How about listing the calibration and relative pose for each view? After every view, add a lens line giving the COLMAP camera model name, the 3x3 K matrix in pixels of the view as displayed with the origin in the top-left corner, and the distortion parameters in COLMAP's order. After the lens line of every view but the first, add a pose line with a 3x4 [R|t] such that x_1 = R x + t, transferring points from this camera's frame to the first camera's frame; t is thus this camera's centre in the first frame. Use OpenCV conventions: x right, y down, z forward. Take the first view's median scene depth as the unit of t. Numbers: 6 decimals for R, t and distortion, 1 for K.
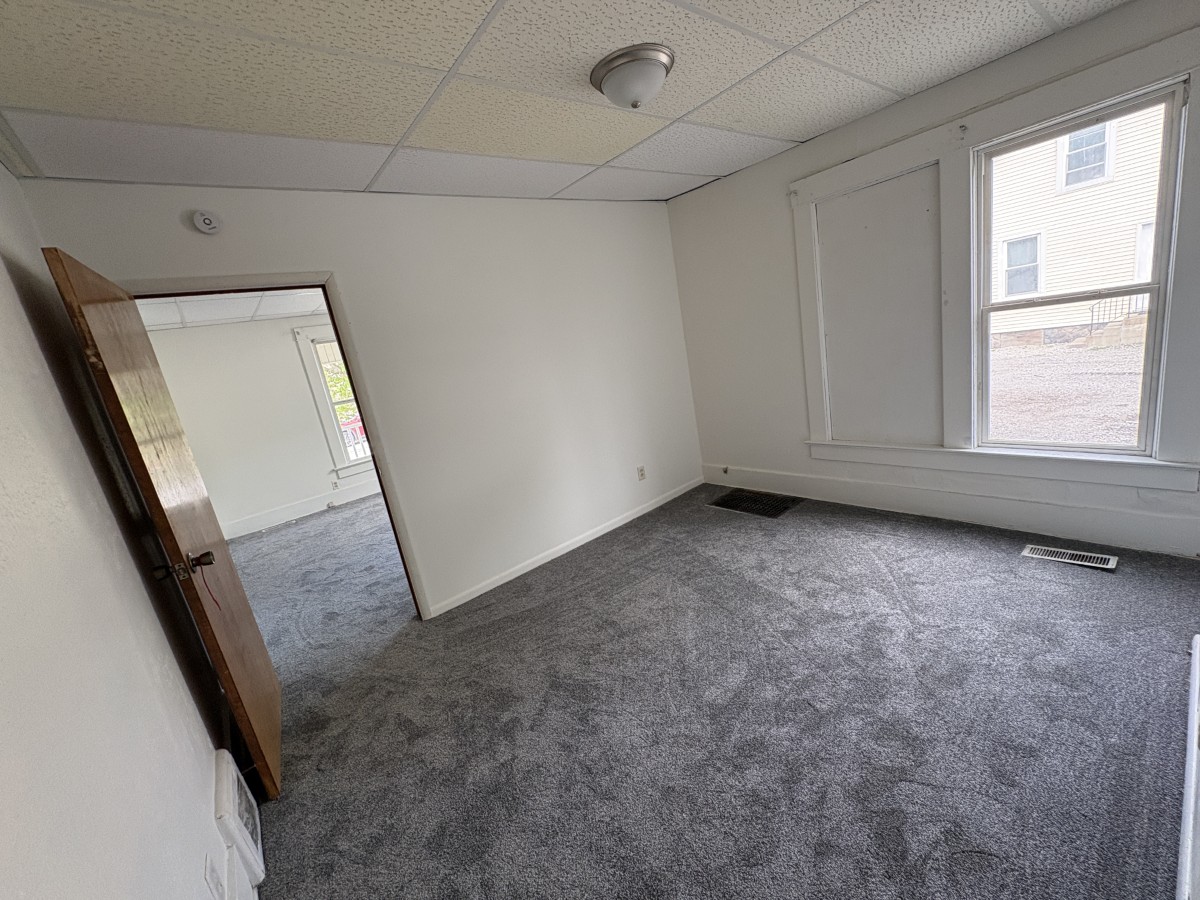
lens RADIAL K [[480.6, 0, 600.0], [0, 480.6, 450.0], [0, 0, 1]] dist [0.001135, 0.000139]
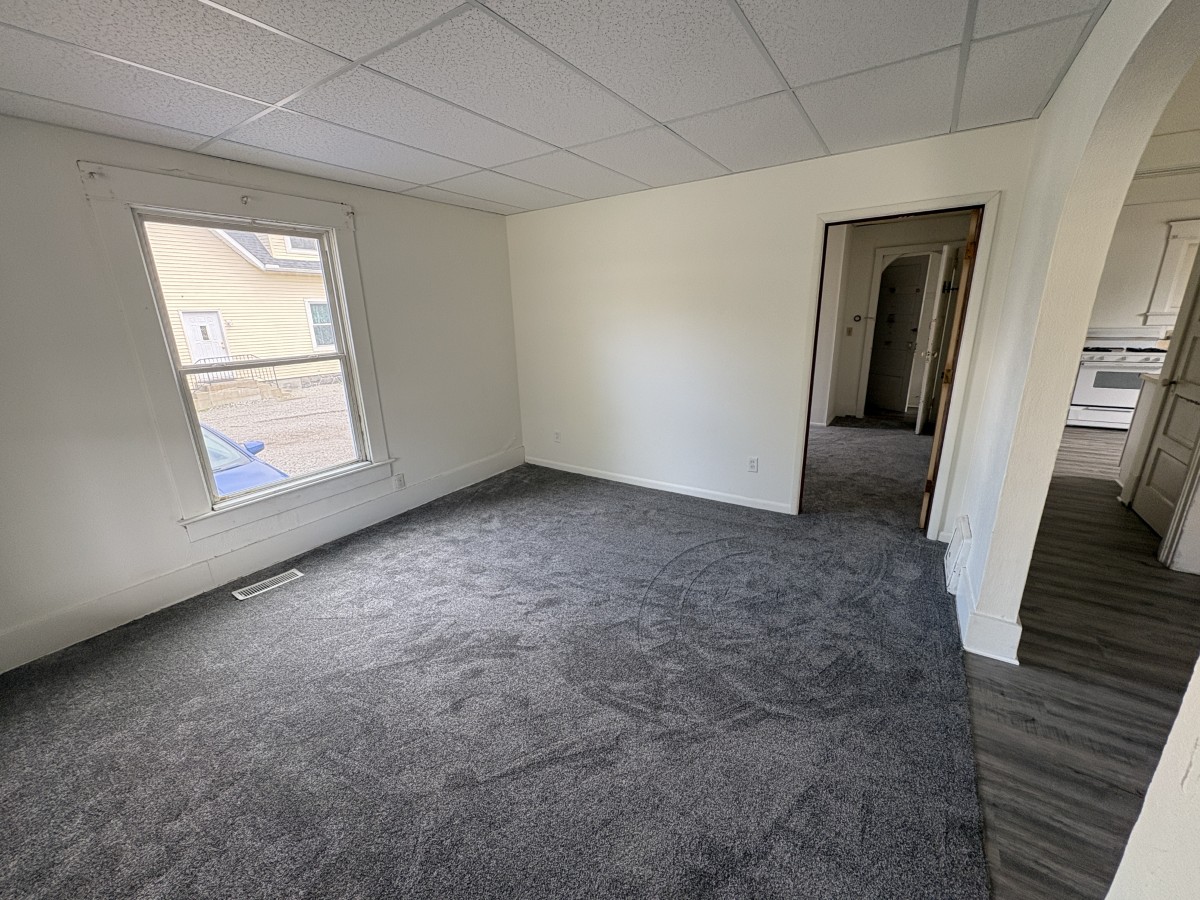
lens RADIAL K [[468.3, 0, 600.0], [0, 468.3, 450.0], [0, 0, 1]] dist [-0.001131, -0.000234]
pose [[-0.283980, -0.086768, 0.954896, -0.419244], [0.300299, 0.937744, 0.174516, -0.055190], [-0.910591, 0.336314, -0.240245, 0.559672]]
